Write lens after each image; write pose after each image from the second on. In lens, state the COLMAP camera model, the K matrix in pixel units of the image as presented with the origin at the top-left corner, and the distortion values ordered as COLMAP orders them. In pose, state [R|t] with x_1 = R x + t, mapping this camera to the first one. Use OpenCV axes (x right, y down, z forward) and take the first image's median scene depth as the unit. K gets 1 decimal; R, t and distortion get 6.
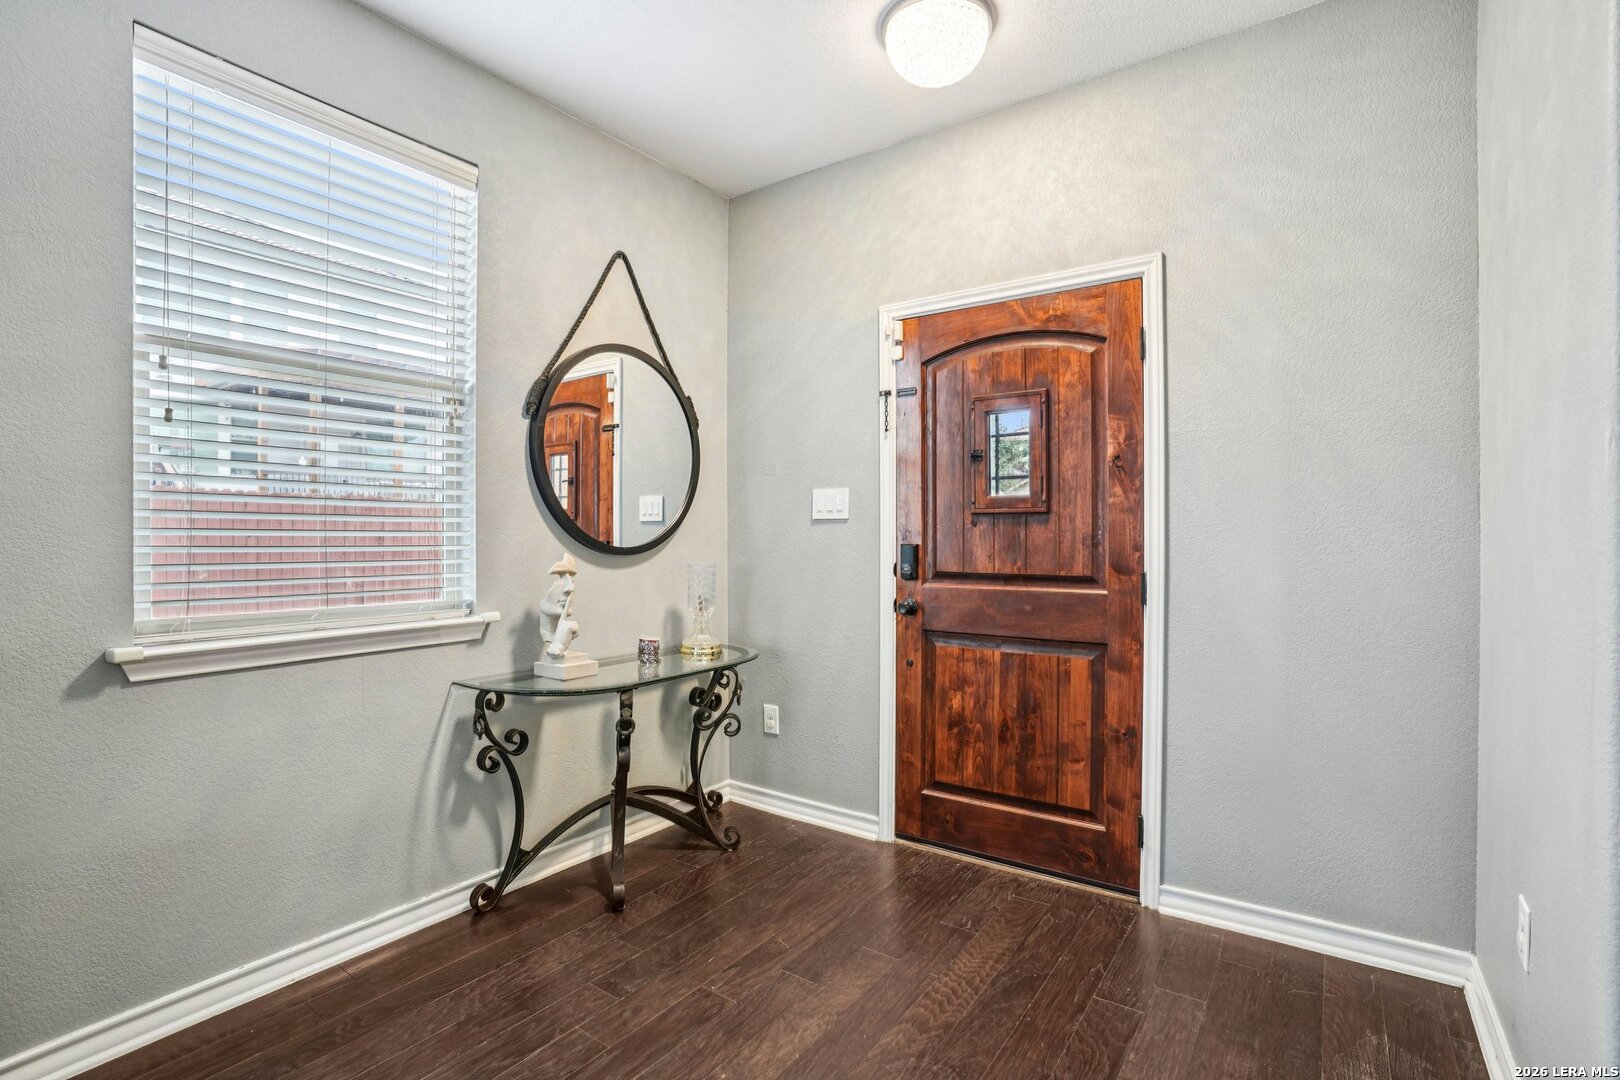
lens RADIAL K [[760.2, 0, 801.0], [0, 760.2, 532.1], [0, 0, 1]] dist [-0.062971, 0.022038]
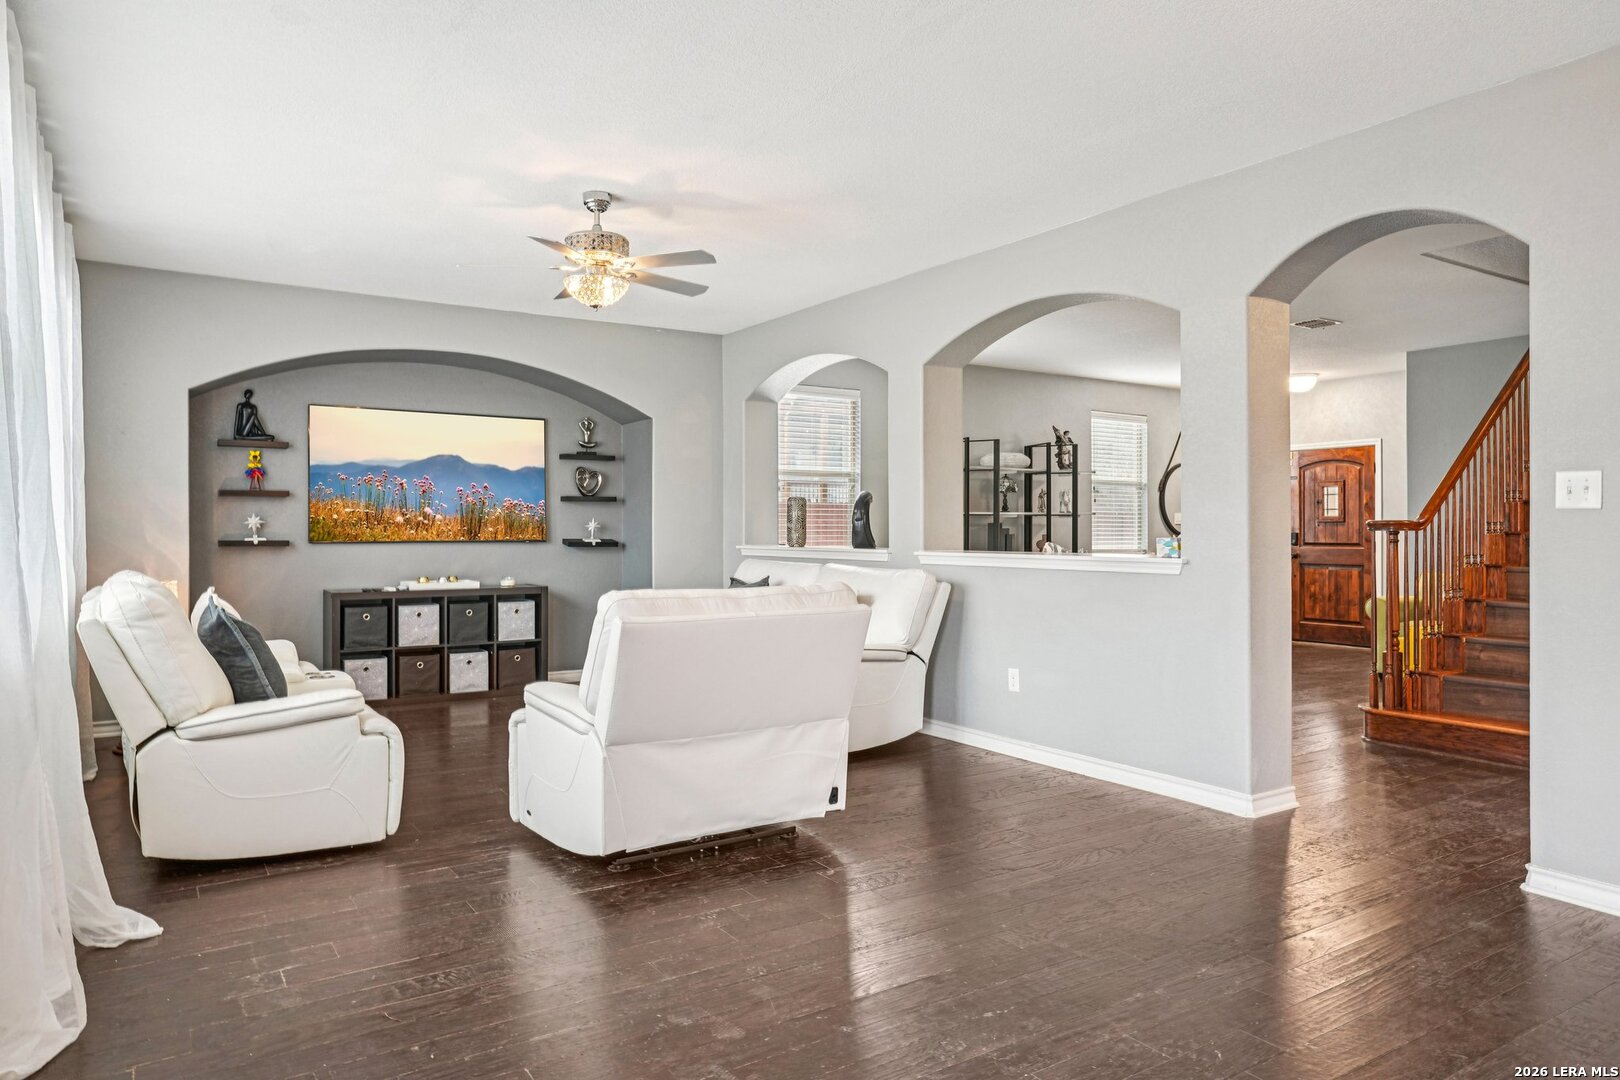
lens RADIAL K [[1007.9, 0, 815.7], [0, 1007.9, 521.8], [0, 0, 1]] dist [-0.018905, 0.001677]
pose [[0.935920, -0.001793, -0.352209, -0.218636], [0.000554, 0.999993, -0.003617, -0.012352], [0.352213, 0.003190, 0.935914, -3.278206]]
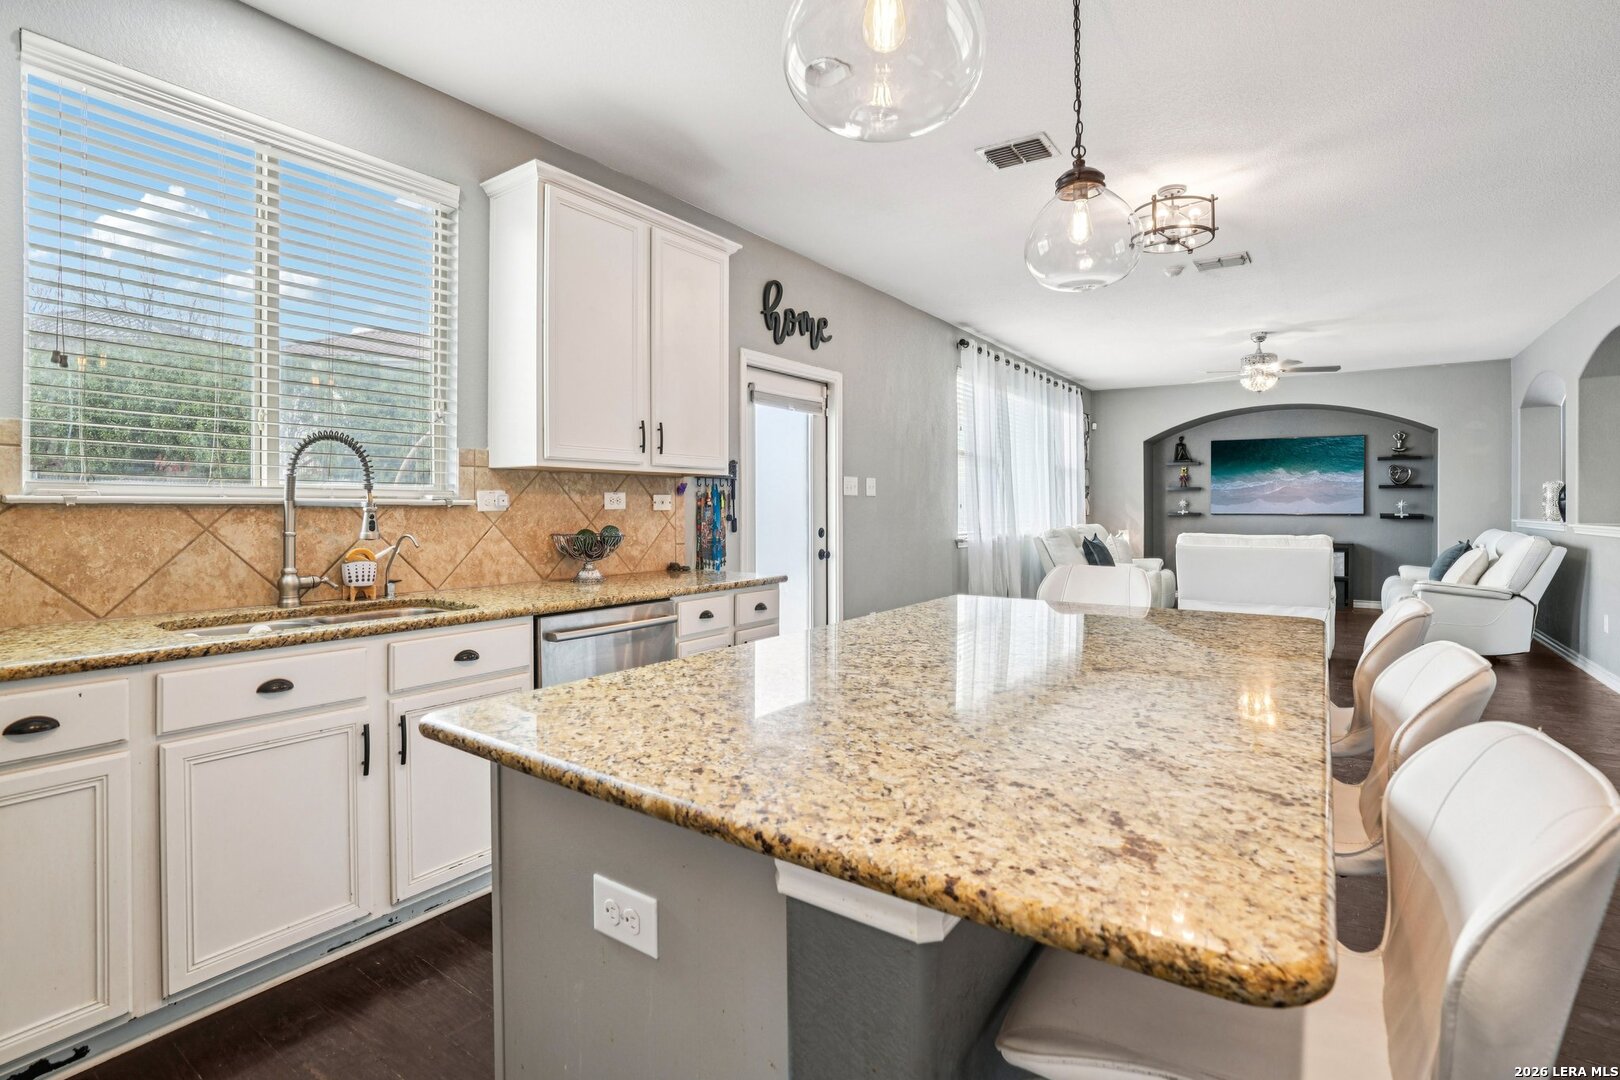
lens RADIAL K [[775.0, 0, 807.1], [0, 775.0, 511.1], [0, 0, 1]] dist [-0.059769, 0.022829]
pose [[0.020439, 0.003774, -0.999784, 1.256487], [0.001945, 0.999991, 0.003814, -0.002962], [0.999789, -0.002023, 0.020431, -3.351201]]
